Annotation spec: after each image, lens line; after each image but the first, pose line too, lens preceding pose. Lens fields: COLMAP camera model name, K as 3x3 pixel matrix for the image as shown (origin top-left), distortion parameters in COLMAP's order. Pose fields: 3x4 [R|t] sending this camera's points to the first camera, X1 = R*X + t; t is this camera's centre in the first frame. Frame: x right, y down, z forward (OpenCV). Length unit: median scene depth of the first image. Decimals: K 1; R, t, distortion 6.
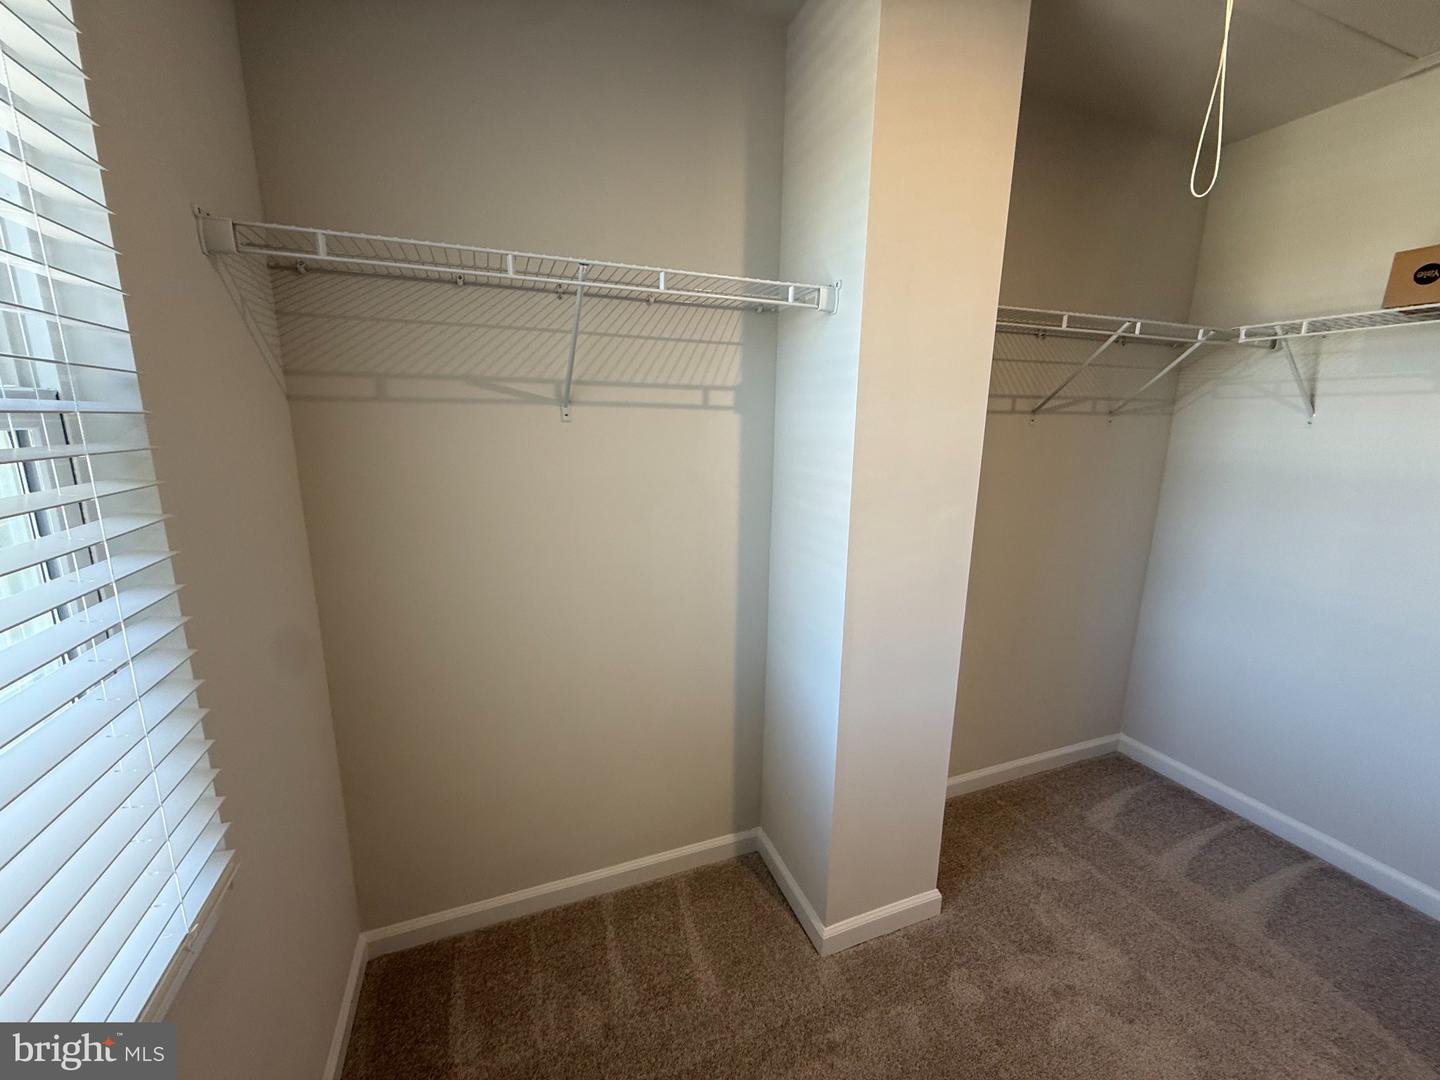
lens RADIAL K [[573.1, 0, 720.0], [0, 573.1, 540.0], [0, 0, 1]] dist [0.000700, -0.000148]
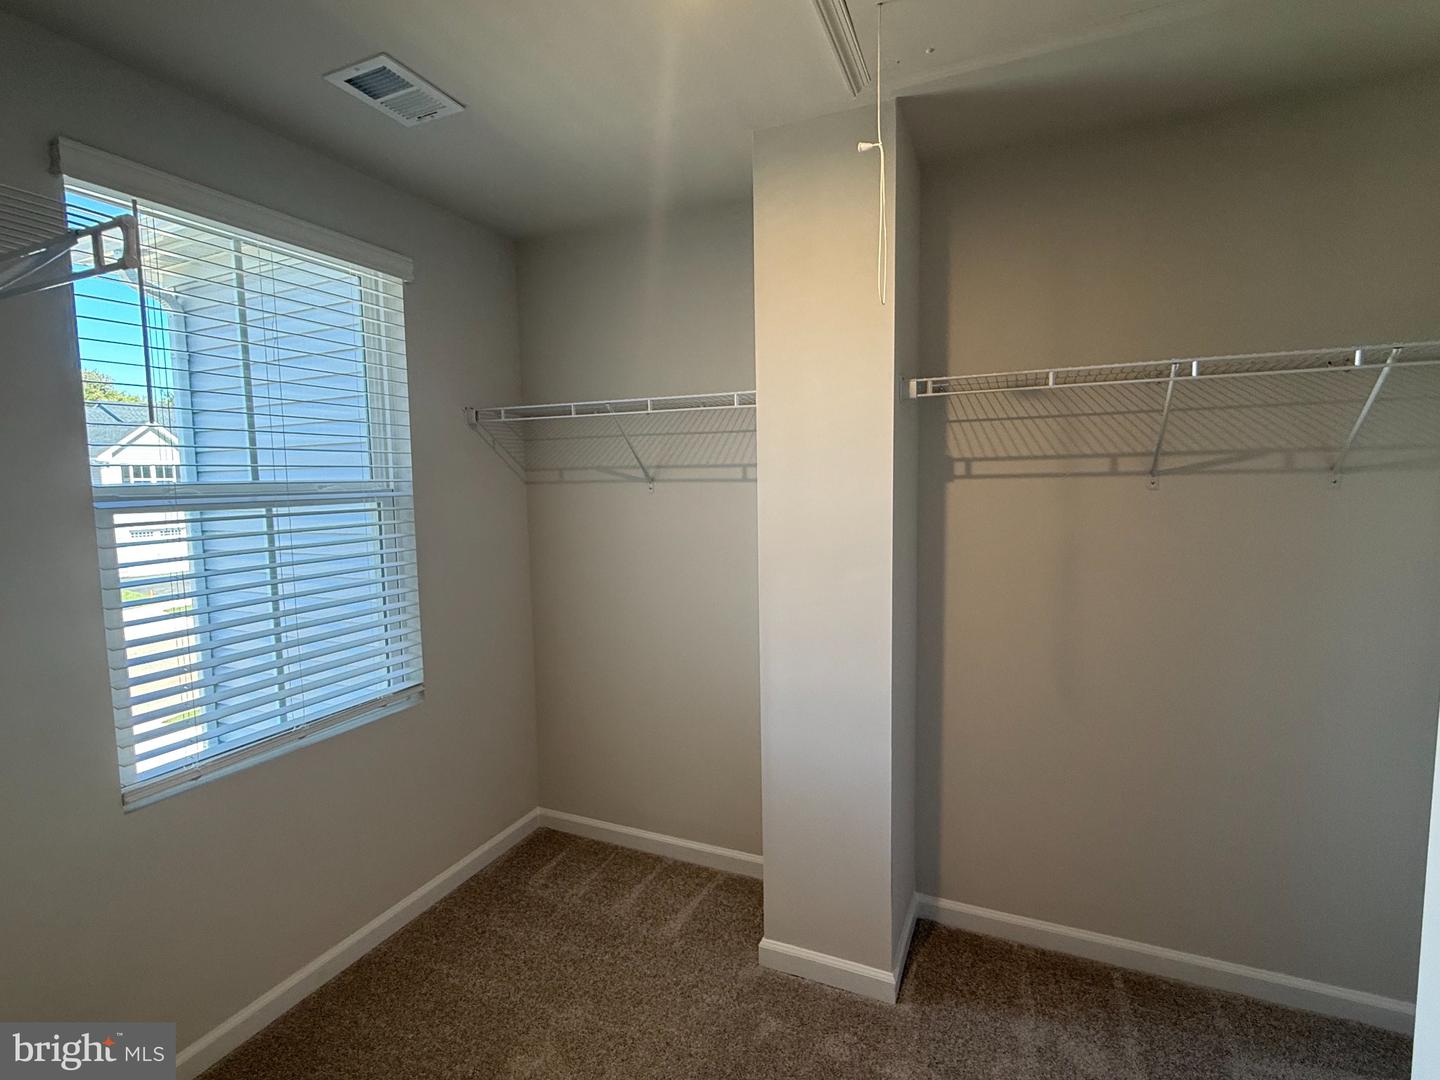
lens RADIAL K [[695.1, 0, 720.0], [0, 695.1, 540.0], [0, 0, 1]] dist [-0.004006, -0.000417]
pose [[0.705510, 0.038840, -0.707635, 1.058052], [-0.123617, 0.989934, -0.068910, 0.014647], [0.697835, 0.136092, 0.703210, -0.115225]]
